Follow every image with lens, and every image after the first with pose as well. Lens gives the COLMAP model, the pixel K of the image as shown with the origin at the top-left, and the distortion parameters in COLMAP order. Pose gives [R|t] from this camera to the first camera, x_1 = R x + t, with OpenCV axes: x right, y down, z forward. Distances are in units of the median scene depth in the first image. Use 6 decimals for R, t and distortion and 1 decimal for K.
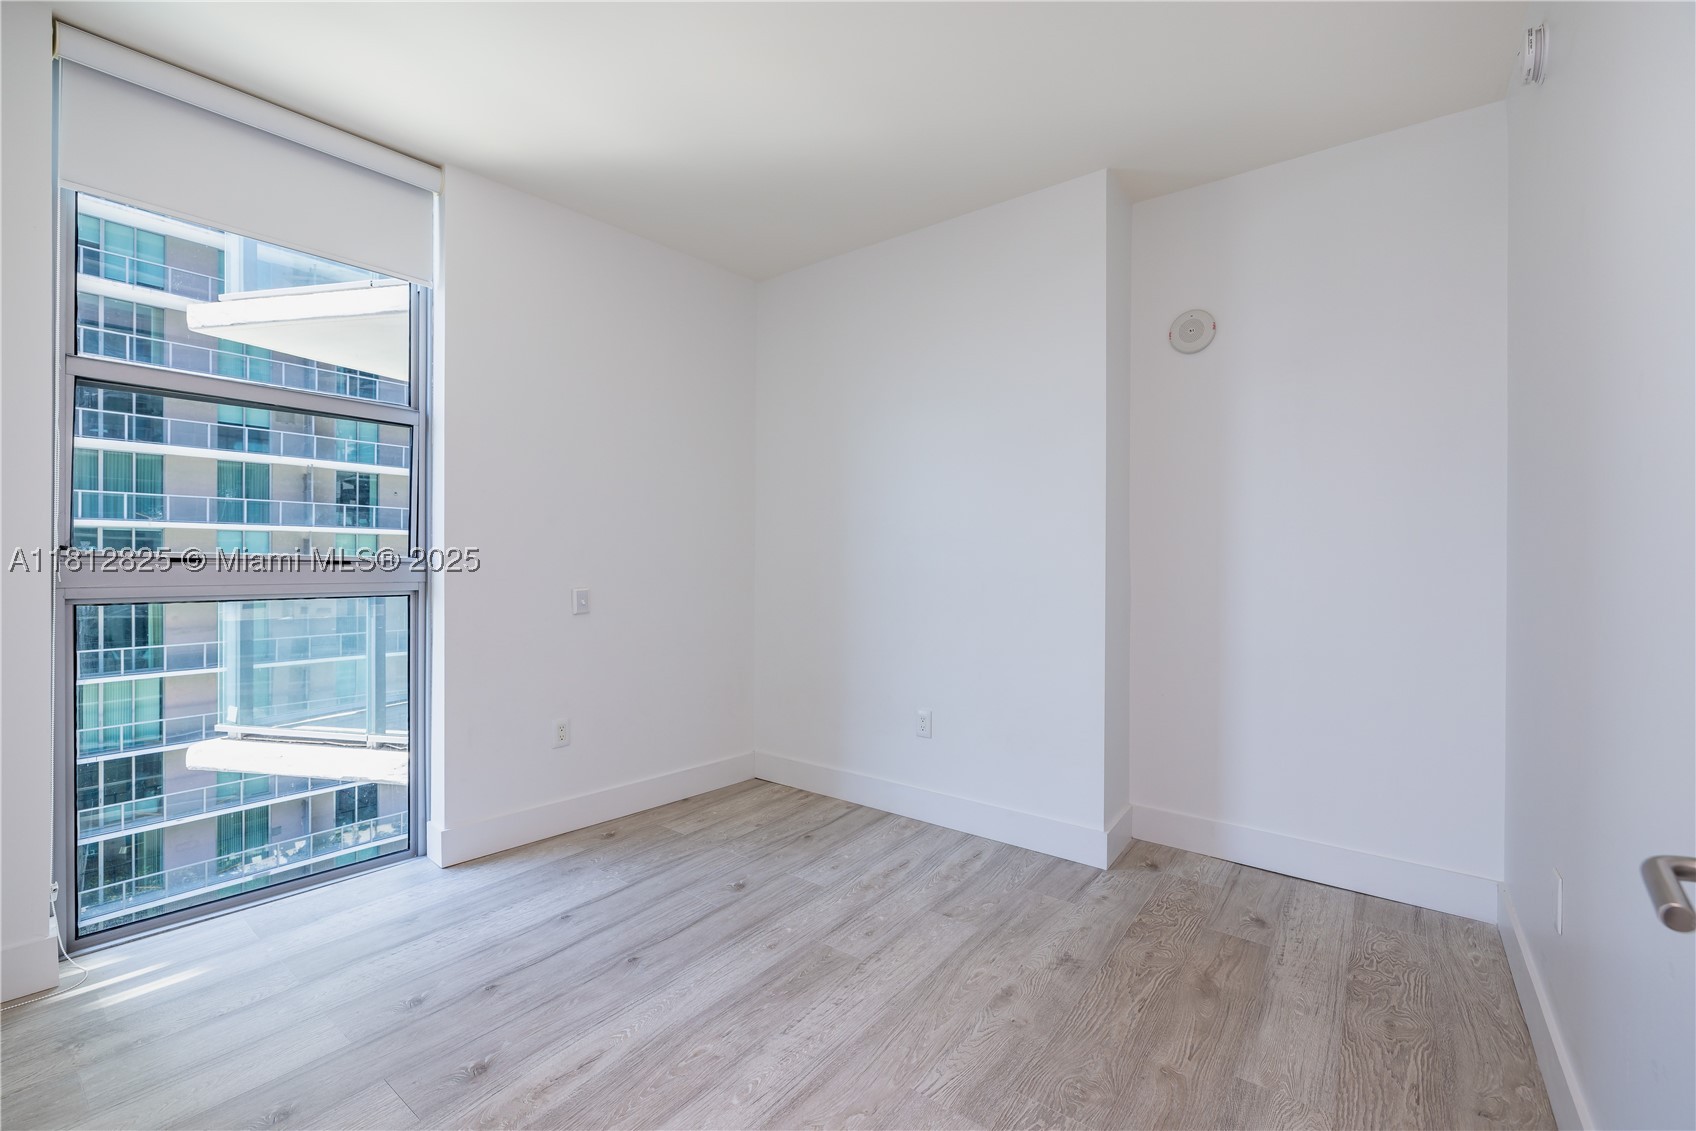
lens RADIAL K [[716.1, 0, 835.4], [0, 716.1, 558.1], [0, 0, 1]] dist [-0.006919, 0.000079]
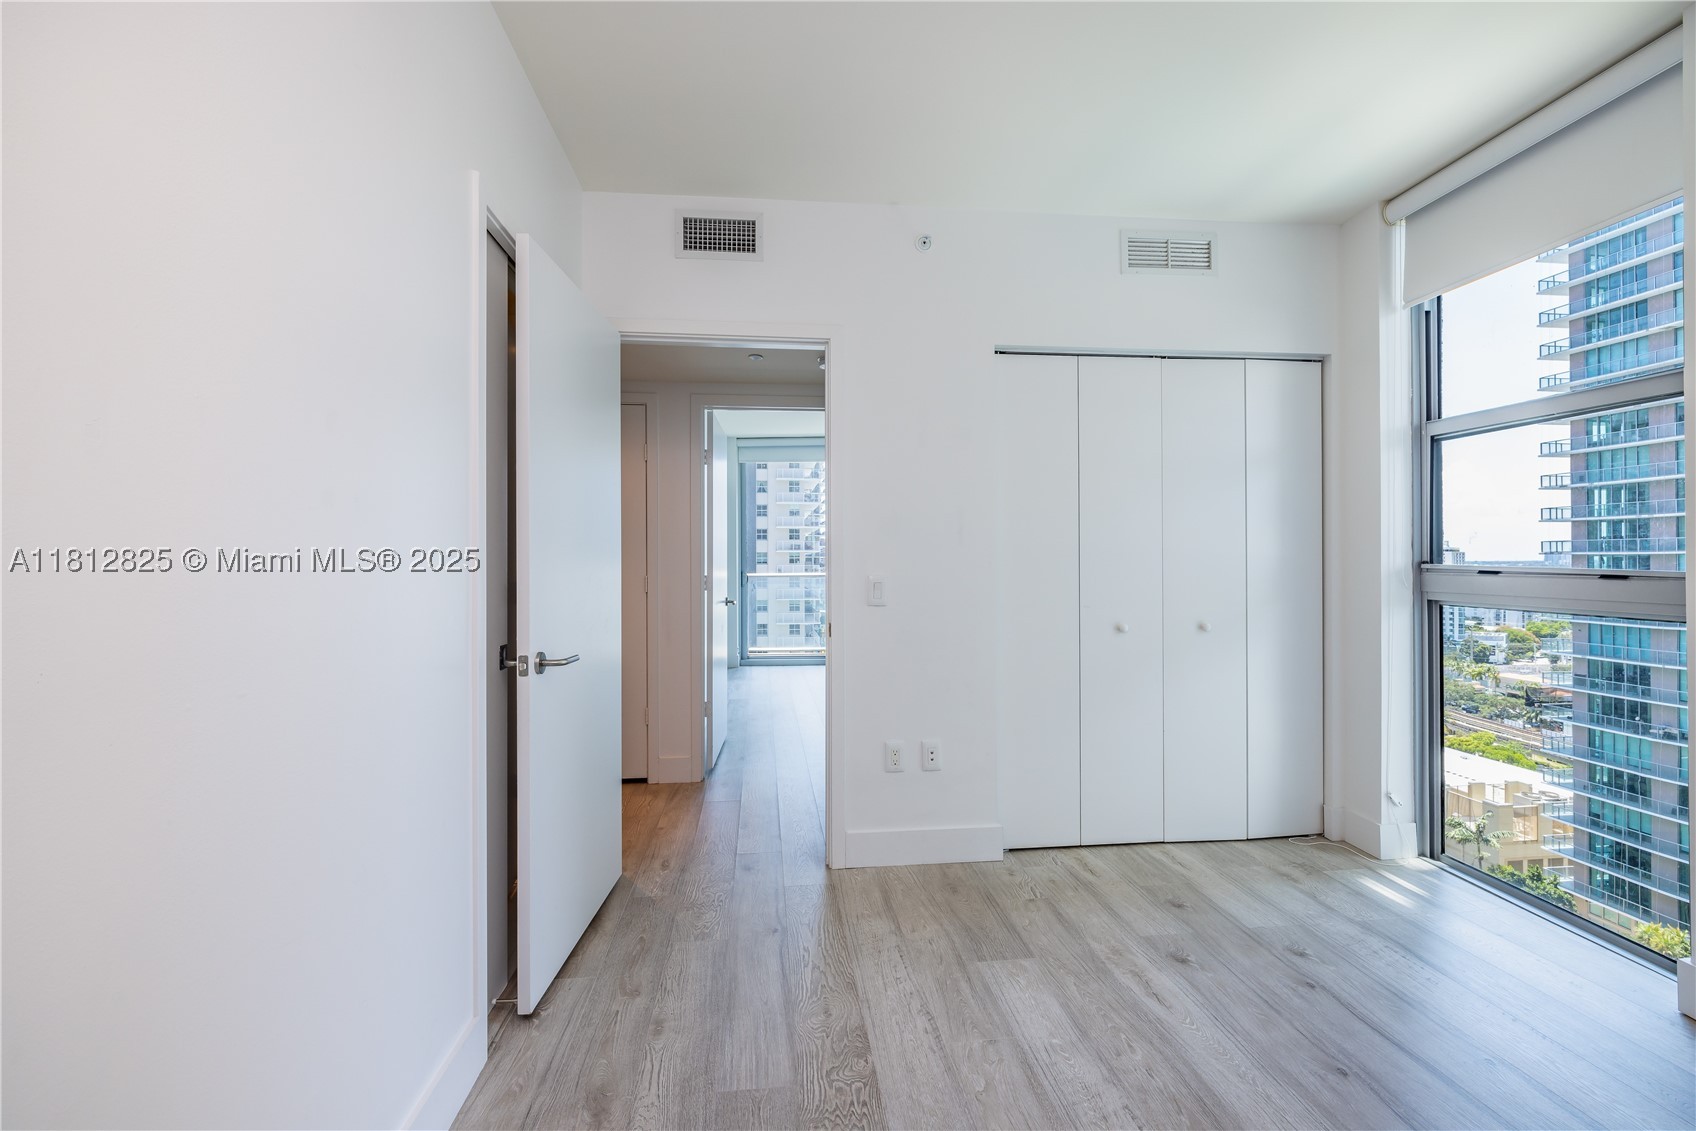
lens RADIAL K [[743.6, 0, 841.6], [0, 743.6, 556.3], [0, 0, 1]] dist [0.000222, -0.000029]
pose [[-0.721989, -0.003276, -0.691897, 0.831926], [0.001970, 0.999975, -0.006790, -0.019227], [0.691902, -0.006265, -0.721964, 1.430555]]
